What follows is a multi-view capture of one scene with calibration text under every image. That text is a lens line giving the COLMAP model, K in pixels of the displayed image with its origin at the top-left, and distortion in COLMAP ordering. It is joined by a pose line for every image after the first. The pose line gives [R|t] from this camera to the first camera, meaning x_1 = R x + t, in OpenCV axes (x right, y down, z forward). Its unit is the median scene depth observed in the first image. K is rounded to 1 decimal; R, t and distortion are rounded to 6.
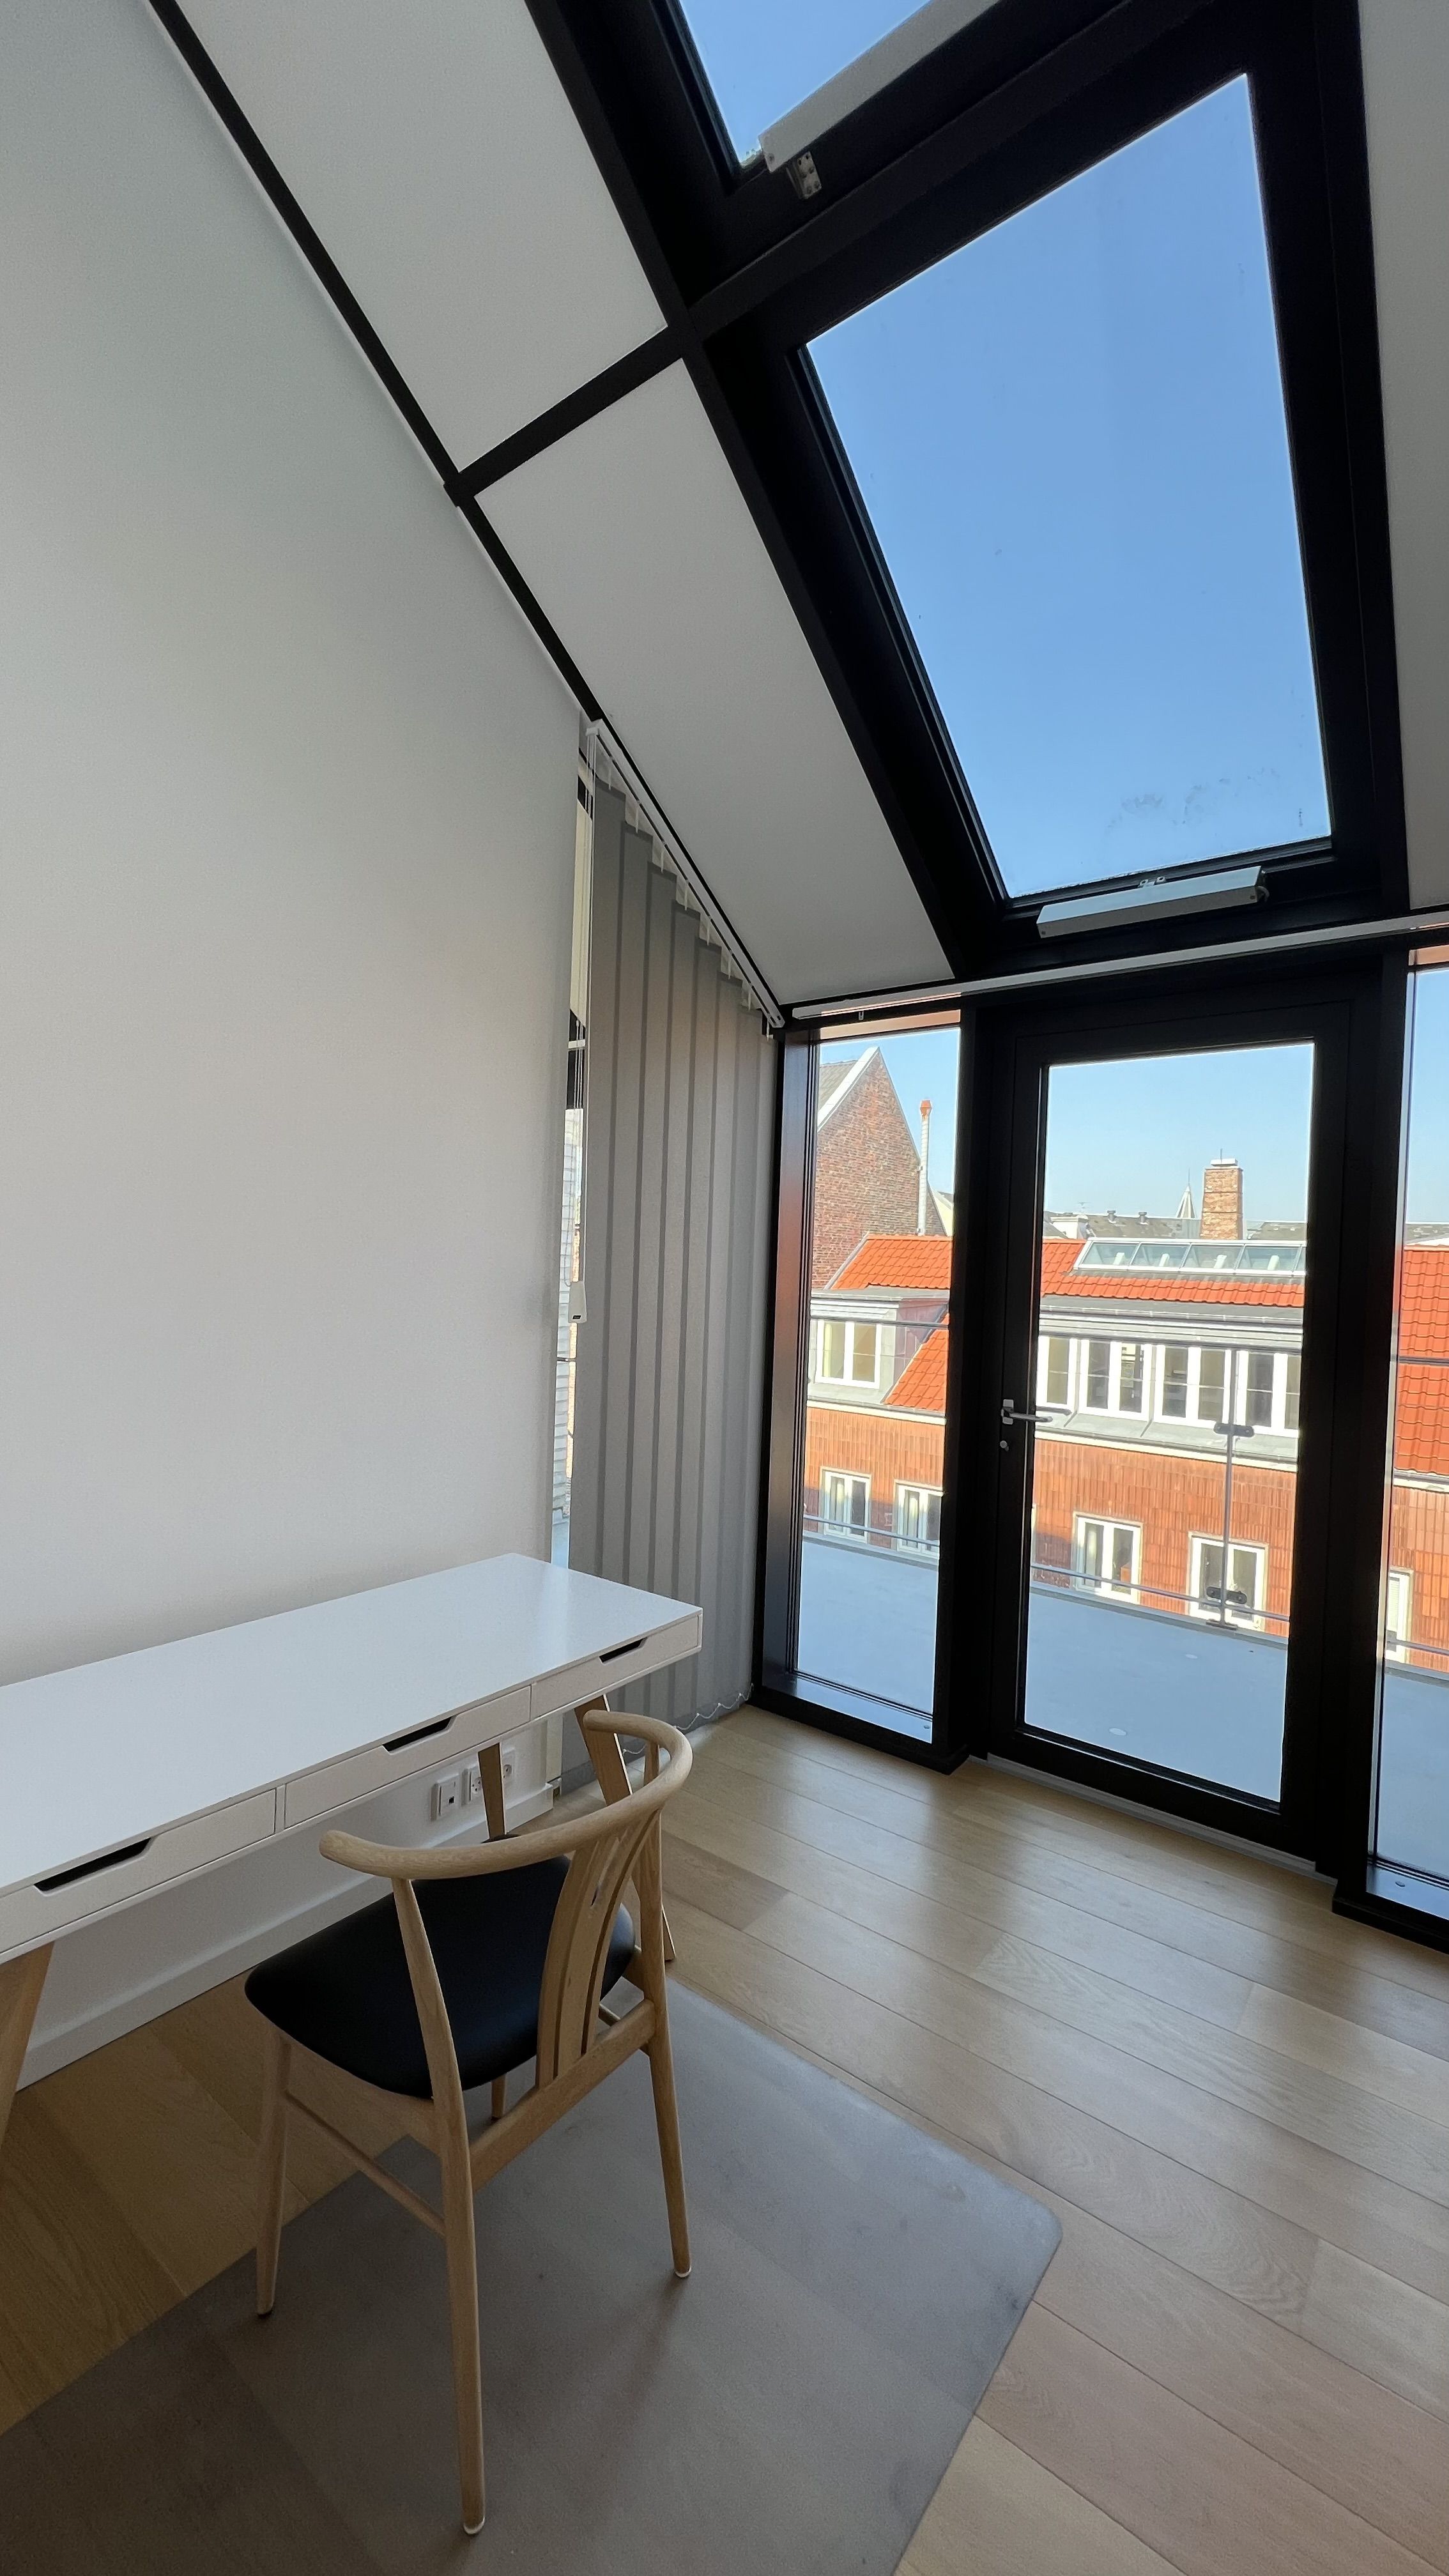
lens RADIAL K [[1037.0, 0, 731.6], [0, 1037.0, 1283.2], [0, 0, 1]] dist [-0.001106, 0.000880]
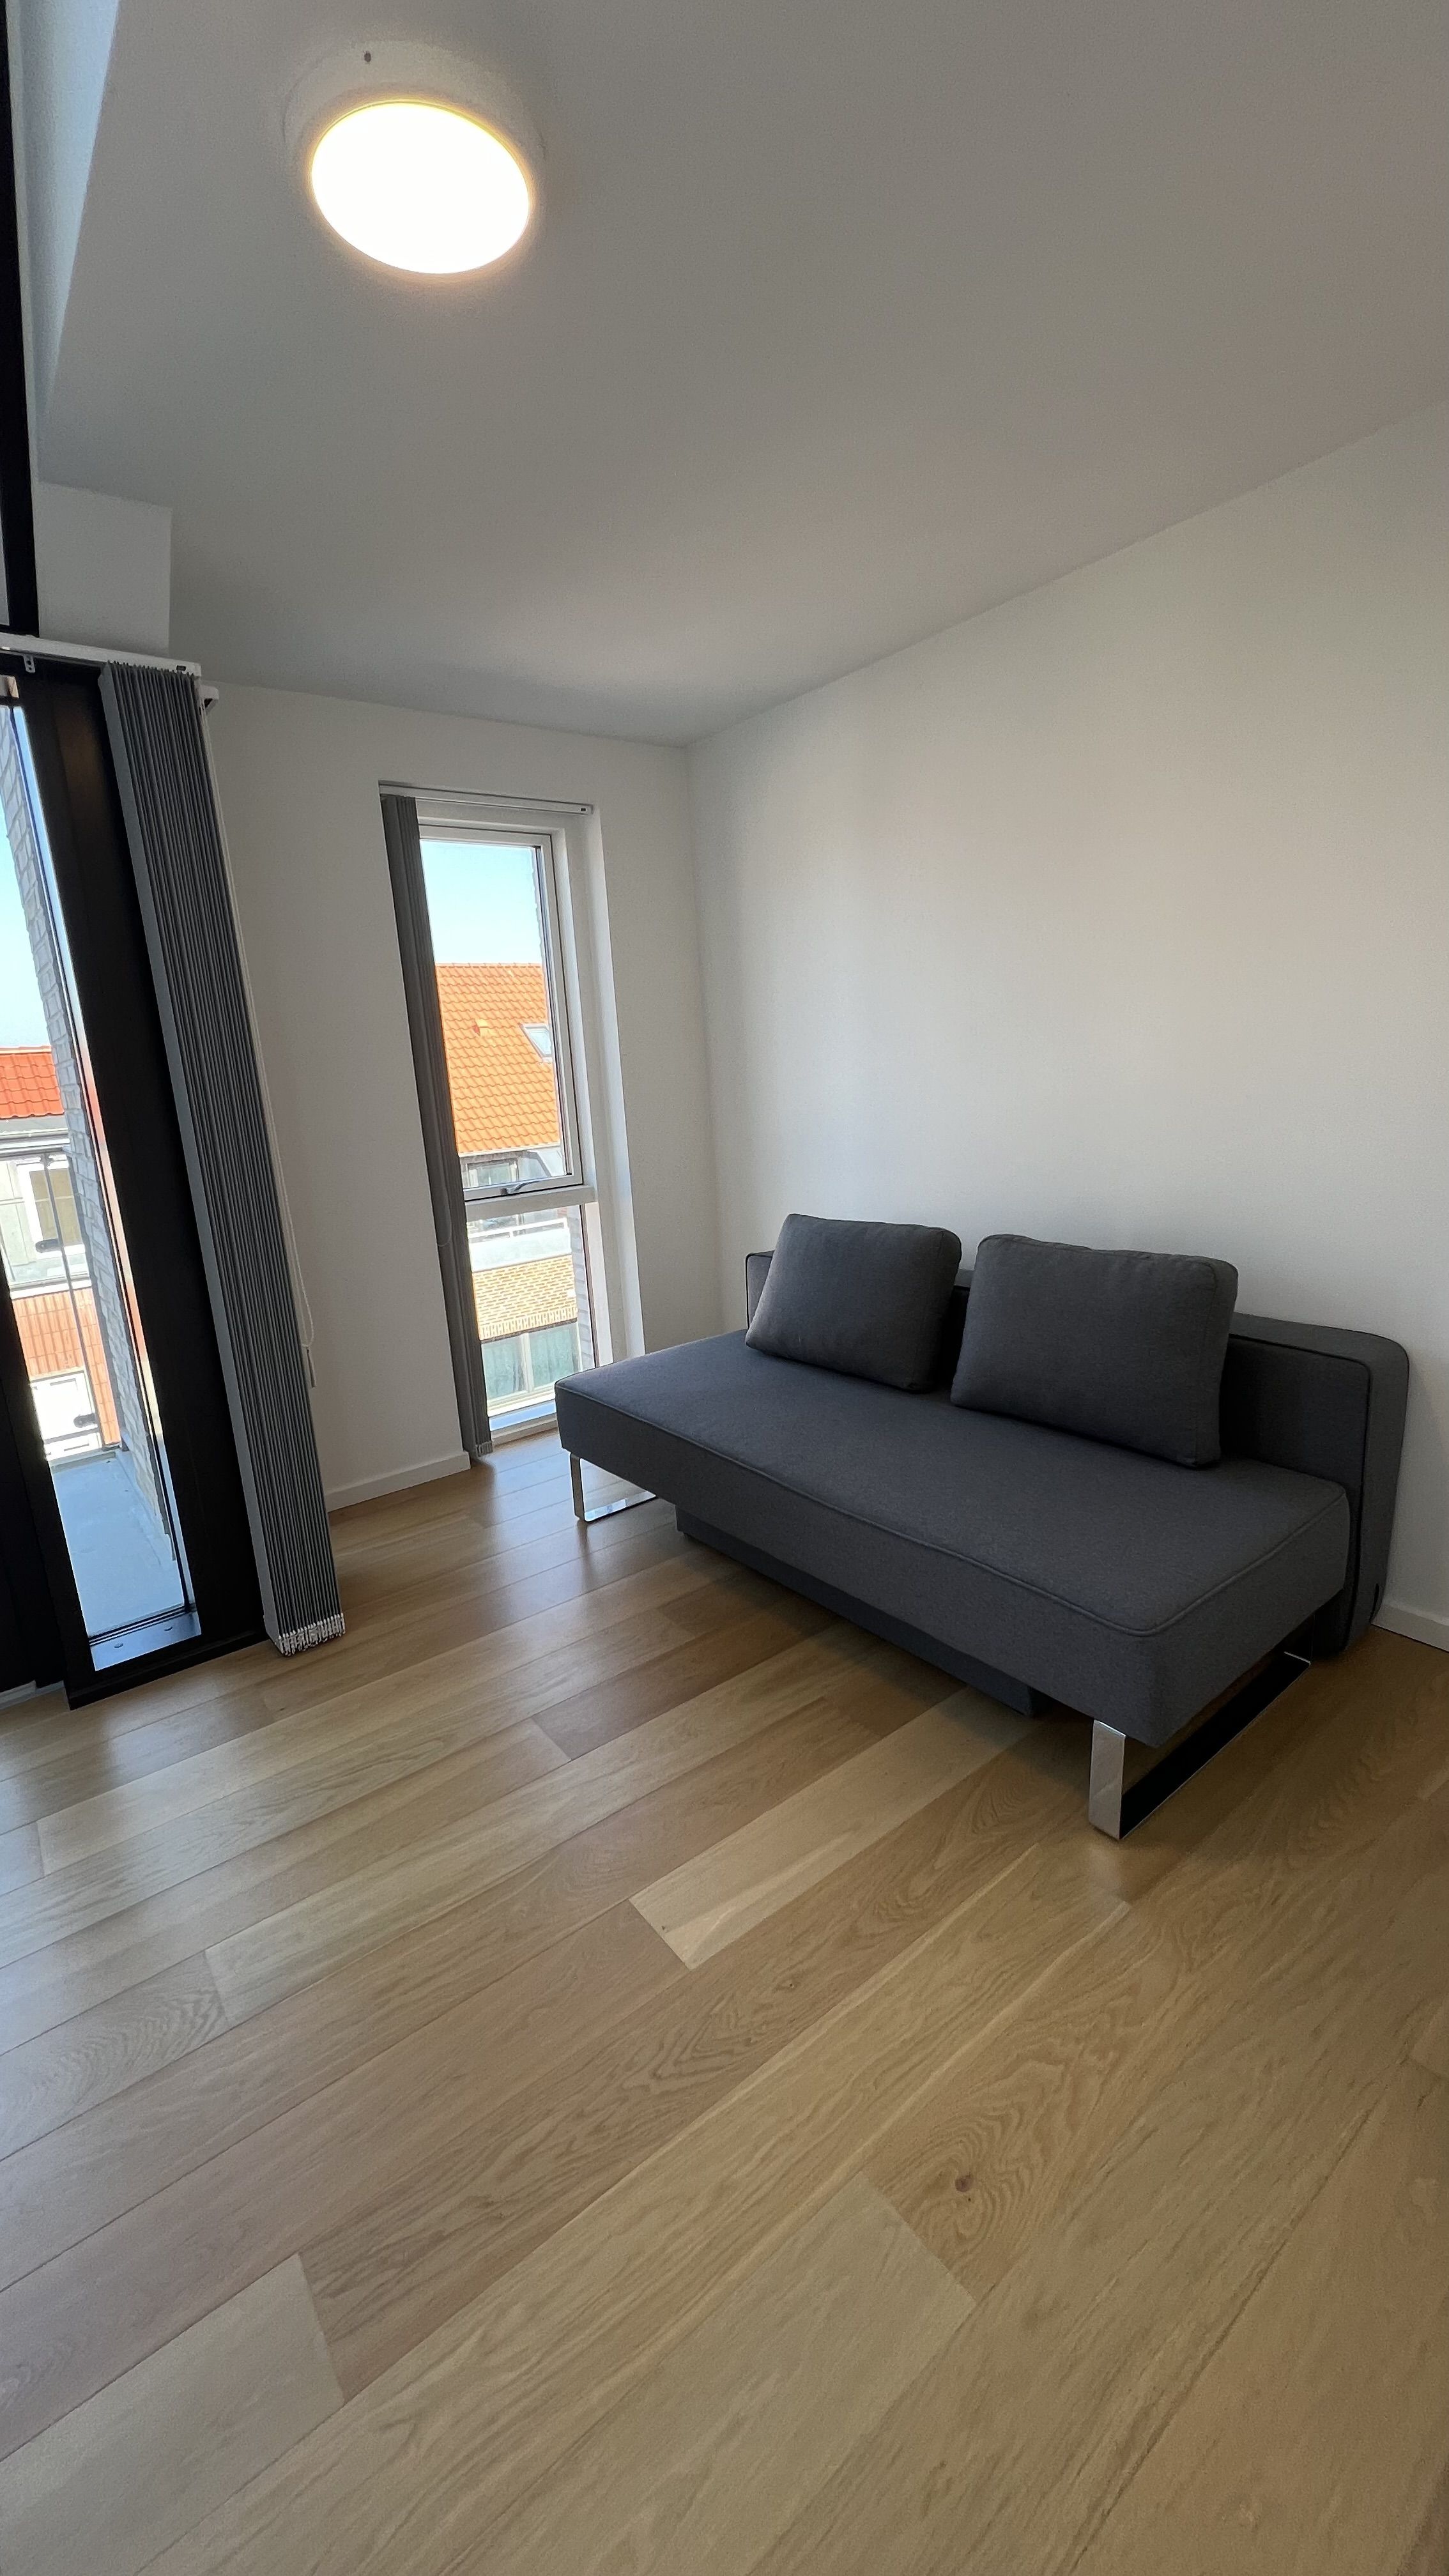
lens RADIAL K [[1037.0, 0, 722.9], [0, 1037.0, 1281.1], [0, 0, 1]] dist [-0.001106, 0.000880]
pose [[0.248073, -0.259958, 0.933210, -0.080650], [0.095528, 0.965192, 0.243473, 0.024888], [-0.964020, 0.028748, 0.264272, 0.114069]]
